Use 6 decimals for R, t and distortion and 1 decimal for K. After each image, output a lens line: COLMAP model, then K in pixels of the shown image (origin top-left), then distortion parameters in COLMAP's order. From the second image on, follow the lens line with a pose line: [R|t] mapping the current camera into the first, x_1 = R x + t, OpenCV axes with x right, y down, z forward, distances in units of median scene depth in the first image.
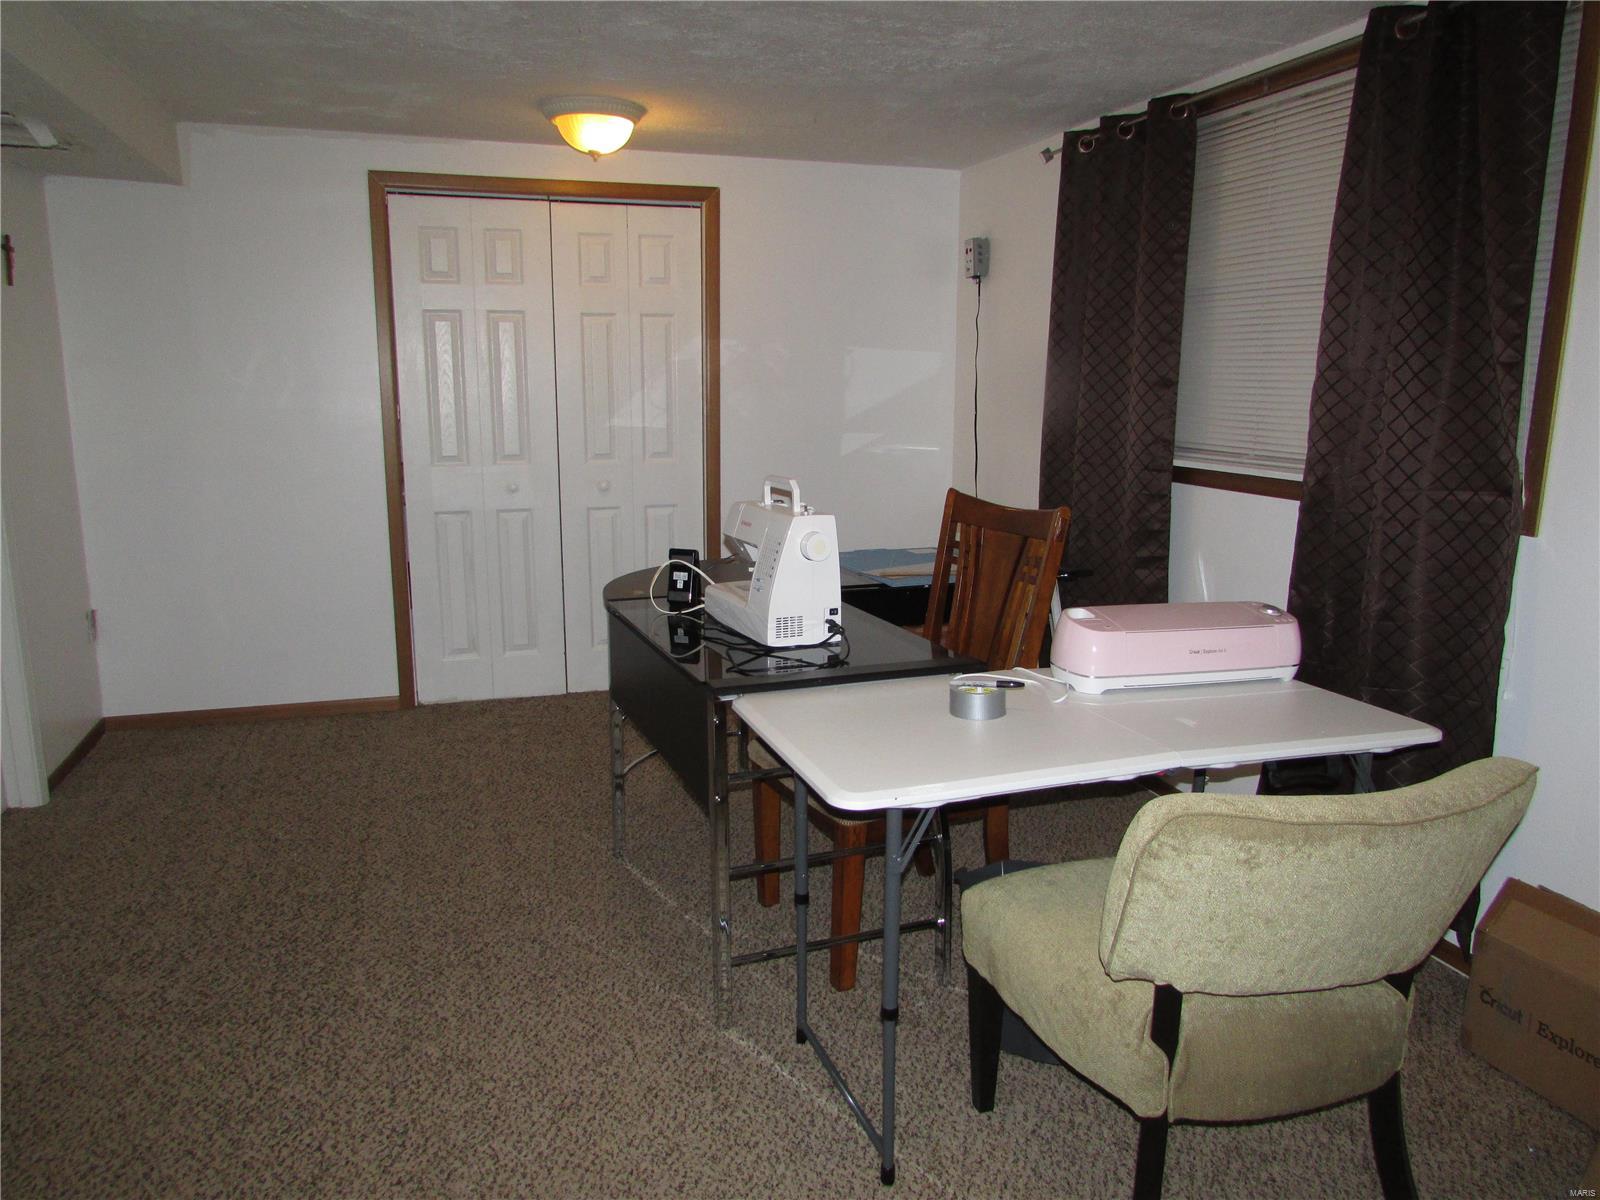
lens RADIAL K [[1165.7, 0, 800.0], [0, 1165.7, 600.0], [0, 0, 1]] dist [-0.007767, -0.000718]
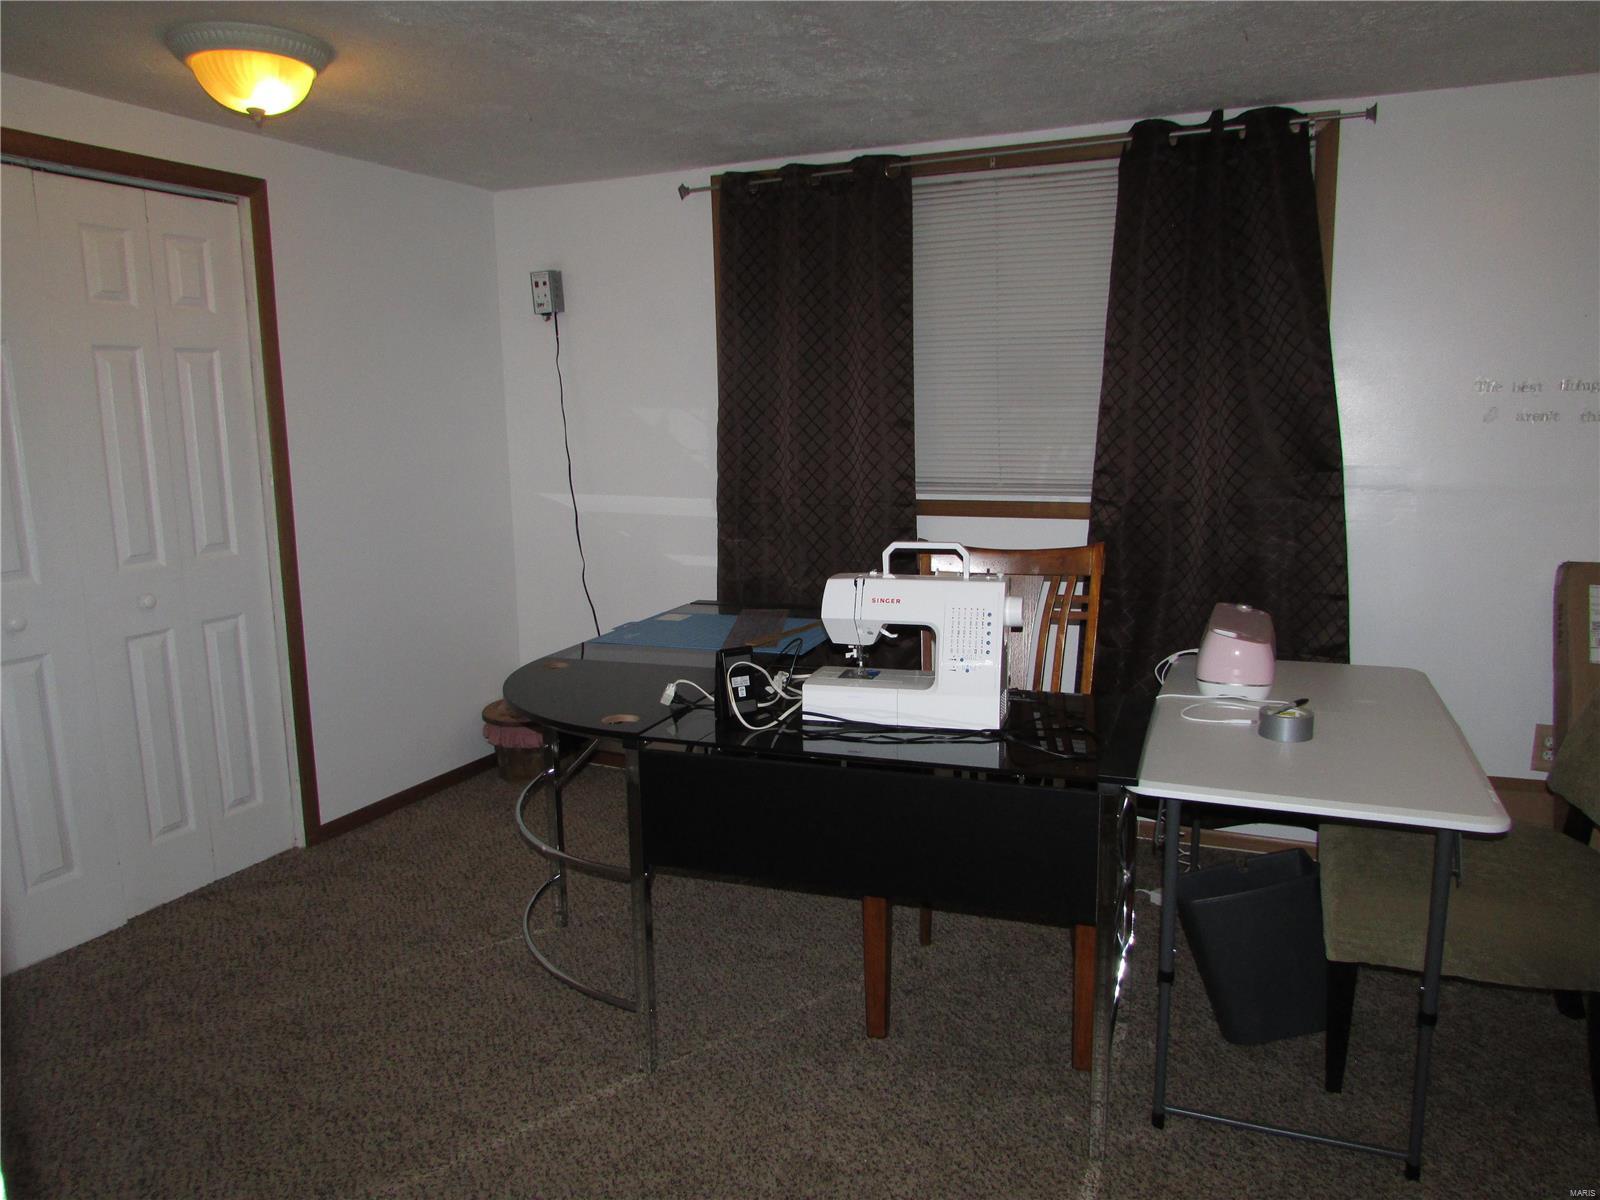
lens RADIAL K [[1165.7, 0, 800.0], [0, 1165.7, 600.0], [0, 0, 1]] dist [-0.007767, -0.000718]
pose [[0.661343, -0.145549, 0.735827, -0.559125], [0.163536, 0.985372, 0.047928, -0.093689], [-0.732039, 0.088638, 0.675471, 0.363033]]
